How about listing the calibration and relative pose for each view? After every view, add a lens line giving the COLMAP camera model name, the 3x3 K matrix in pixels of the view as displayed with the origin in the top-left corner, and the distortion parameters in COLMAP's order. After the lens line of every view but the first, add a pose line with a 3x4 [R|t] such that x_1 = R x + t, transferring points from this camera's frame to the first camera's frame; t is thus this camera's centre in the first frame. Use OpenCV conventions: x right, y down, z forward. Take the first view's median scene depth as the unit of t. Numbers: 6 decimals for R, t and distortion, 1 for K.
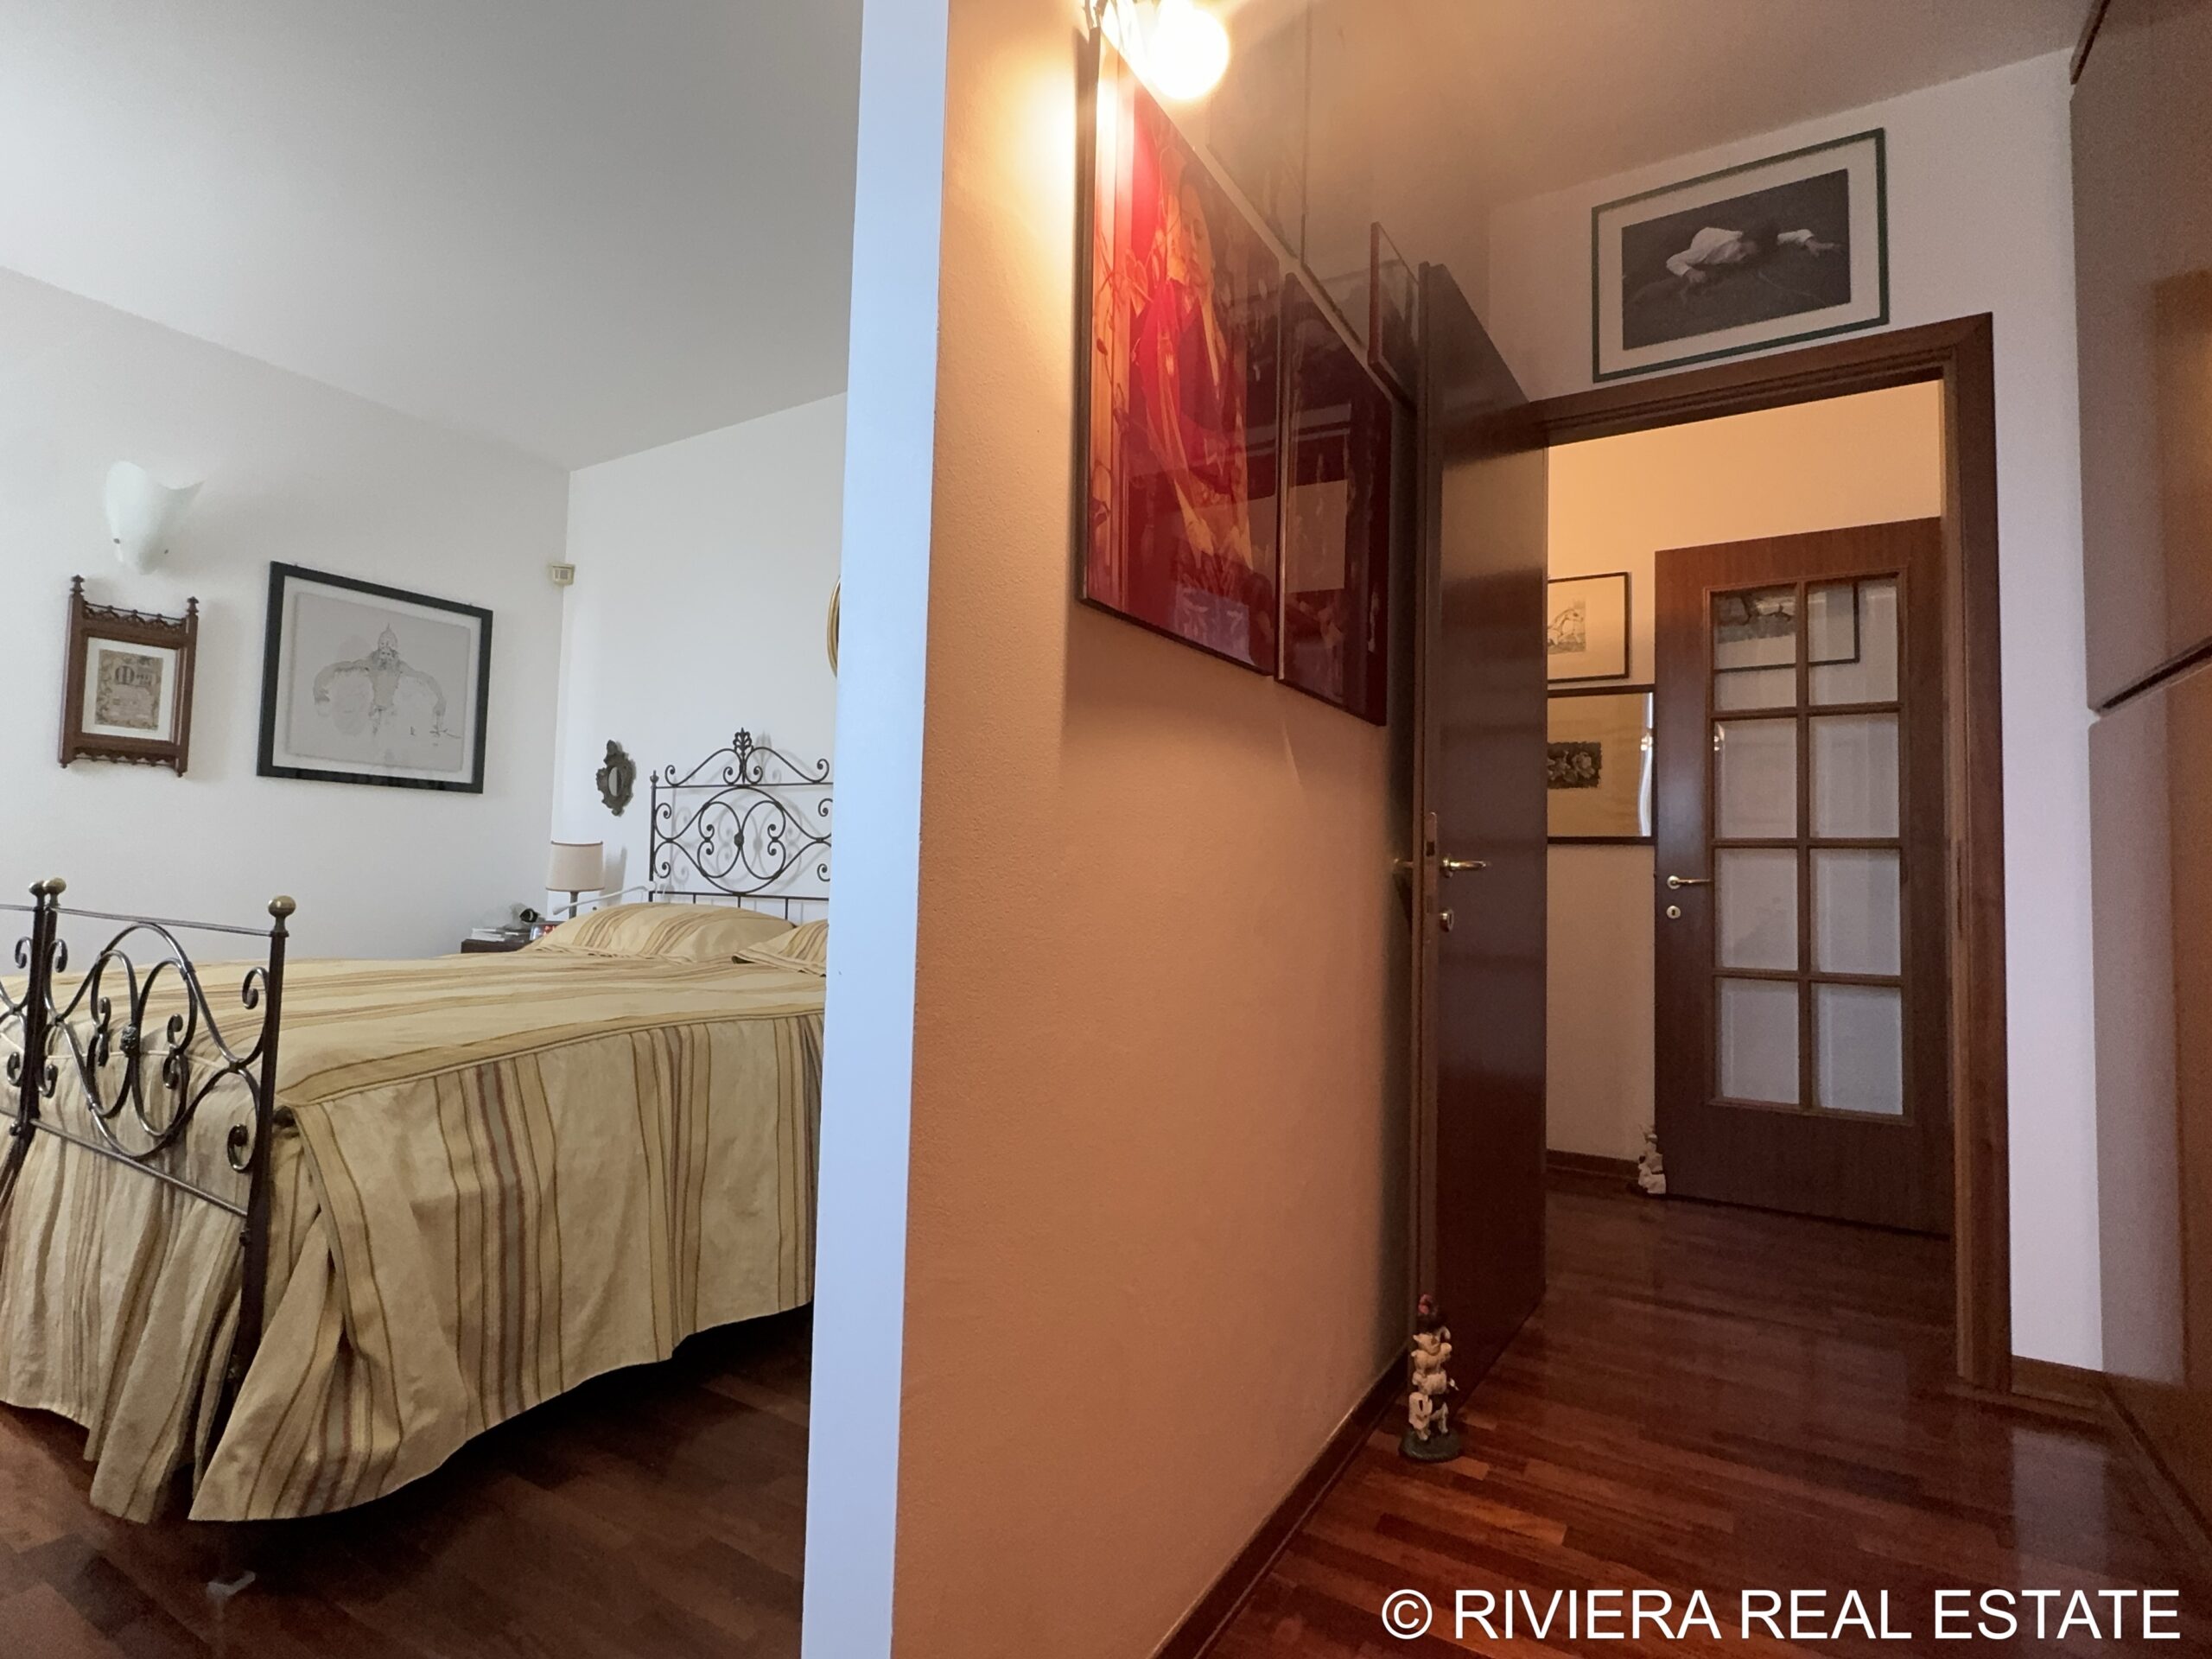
lens RADIAL K [[1093.7, 0, 1106.0], [0, 1093.7, 829.5], [0, 0, 1]] dist [0.000455, -0.000164]
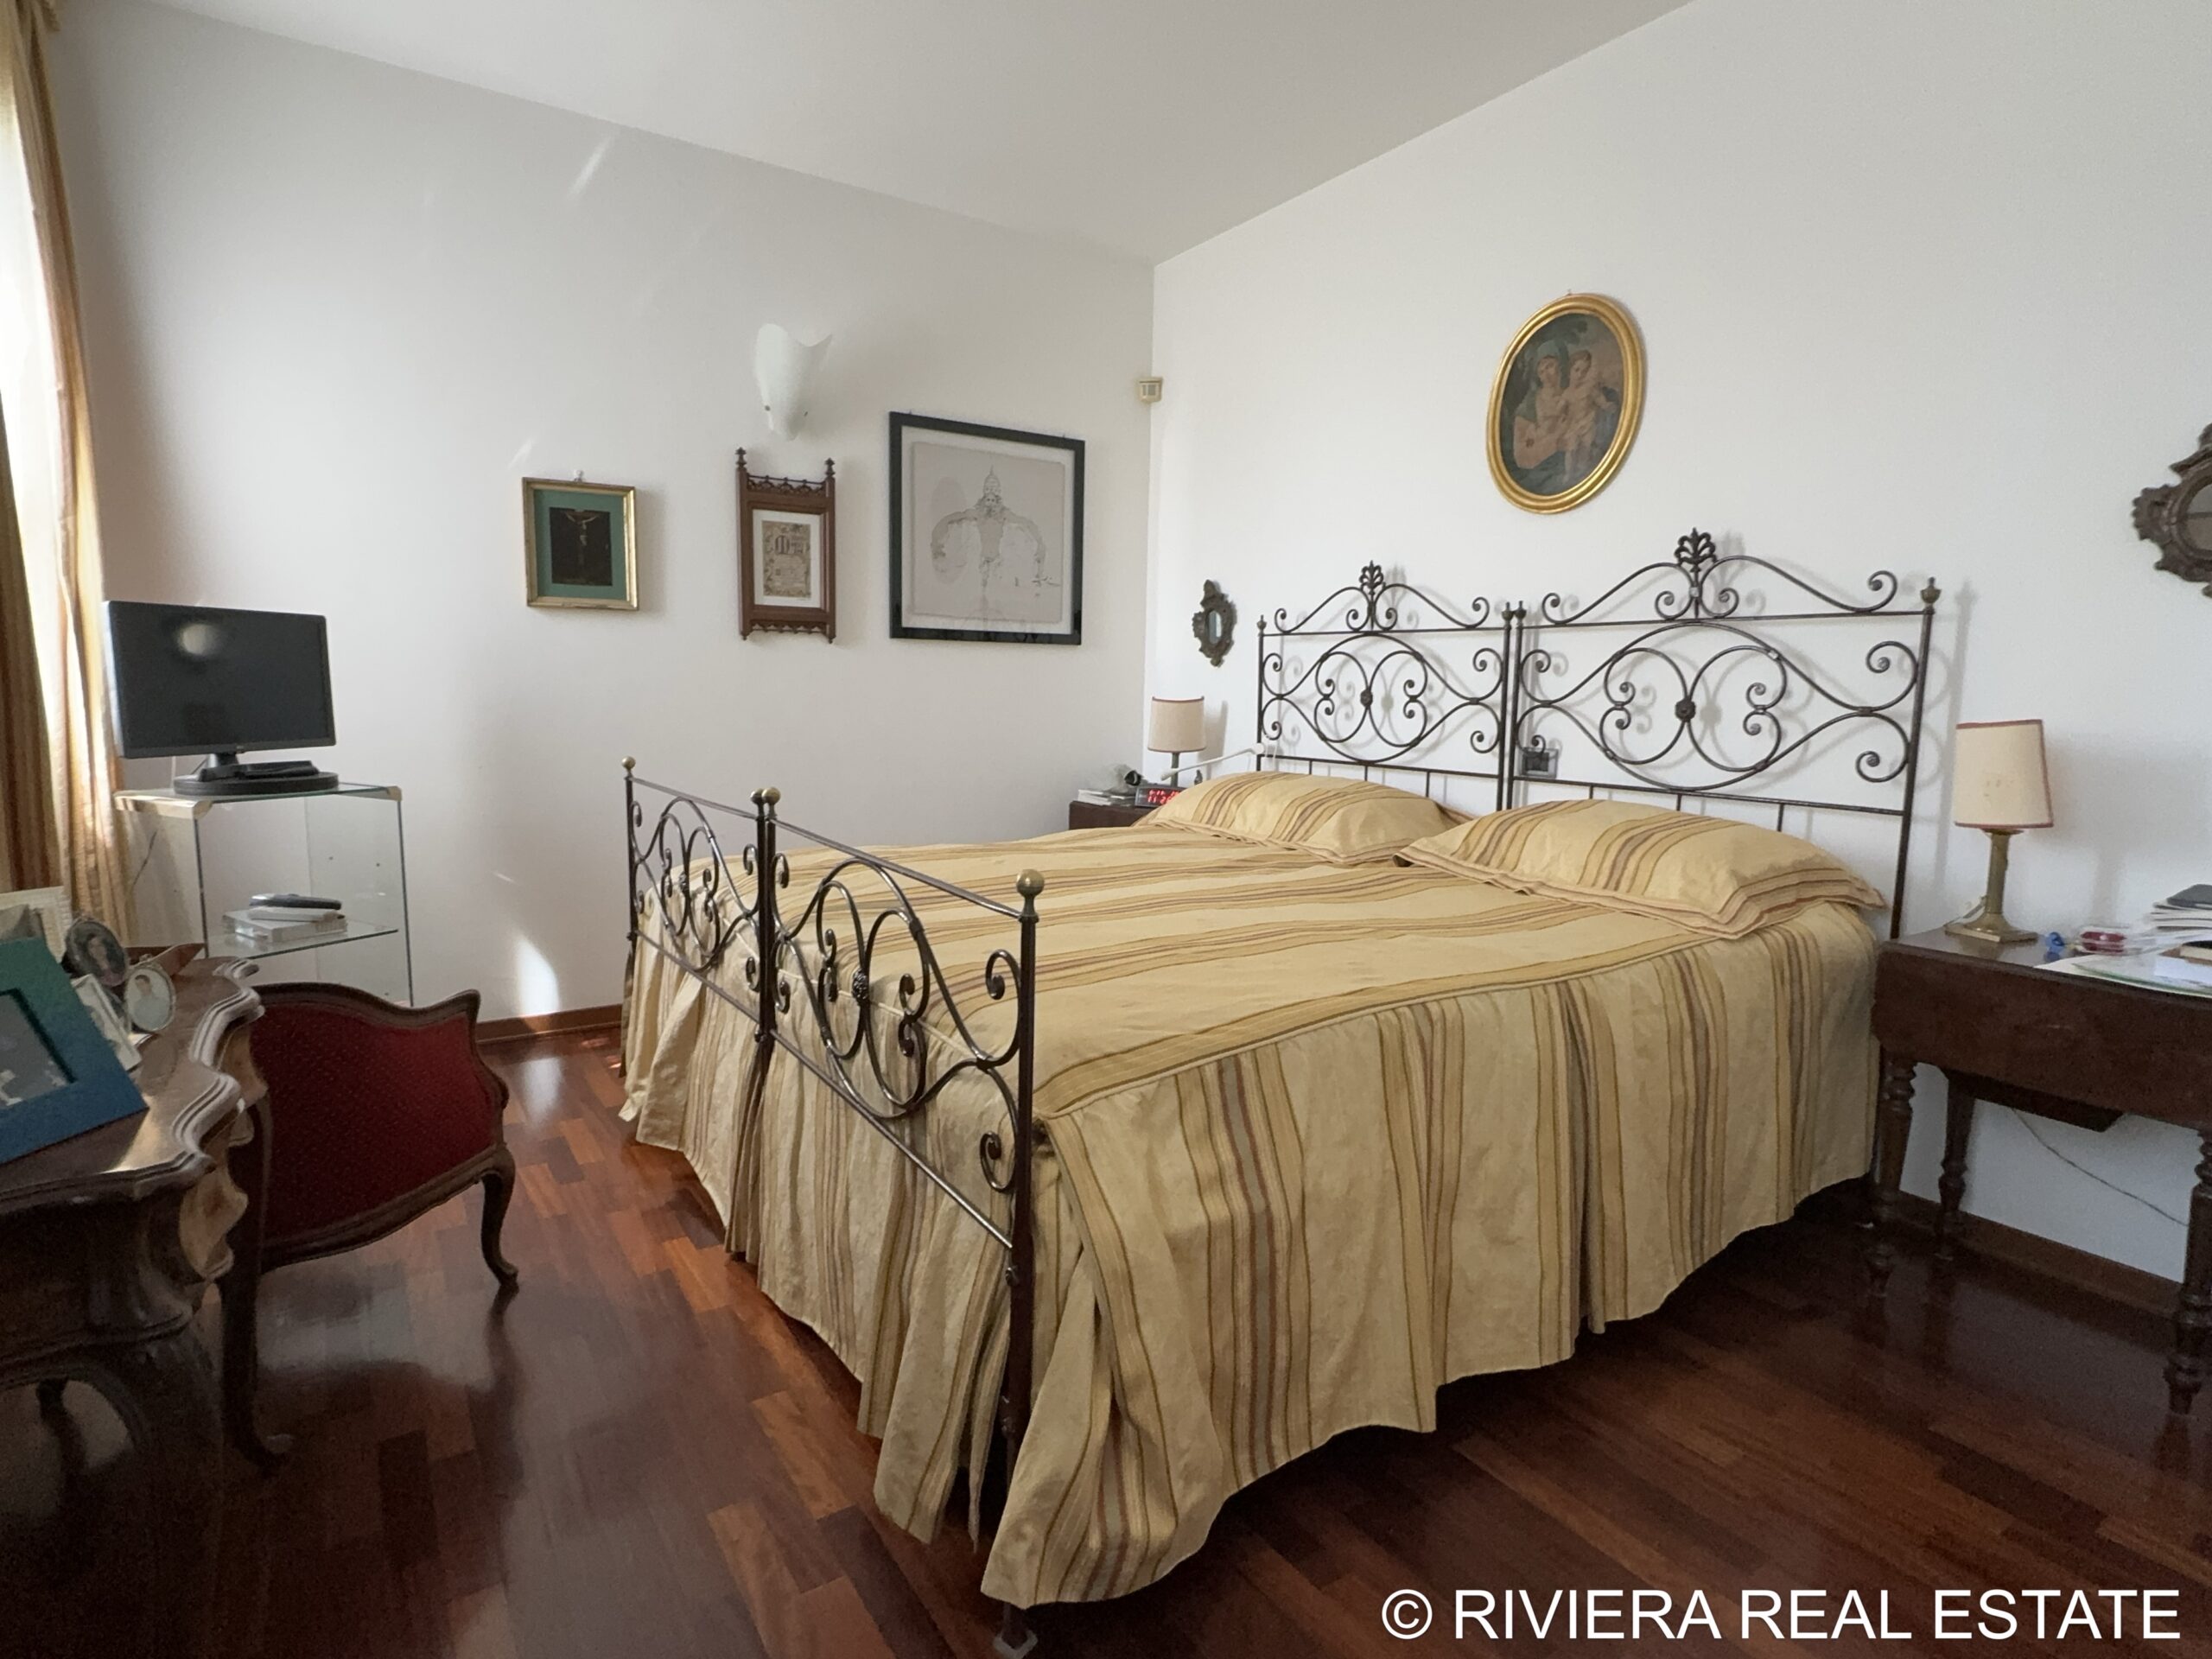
lens RADIAL K [[1173.2, 0, 1106.0], [0, 1173.2, 829.5], [0, 0, 1]] dist [-0.001418, -0.000192]
pose [[0.902298, 0.043736, -0.428888, -0.267626], [0.025746, 0.987599, 0.154874, -0.074798], [0.430343, -0.150785, 0.889982, 0.217438]]
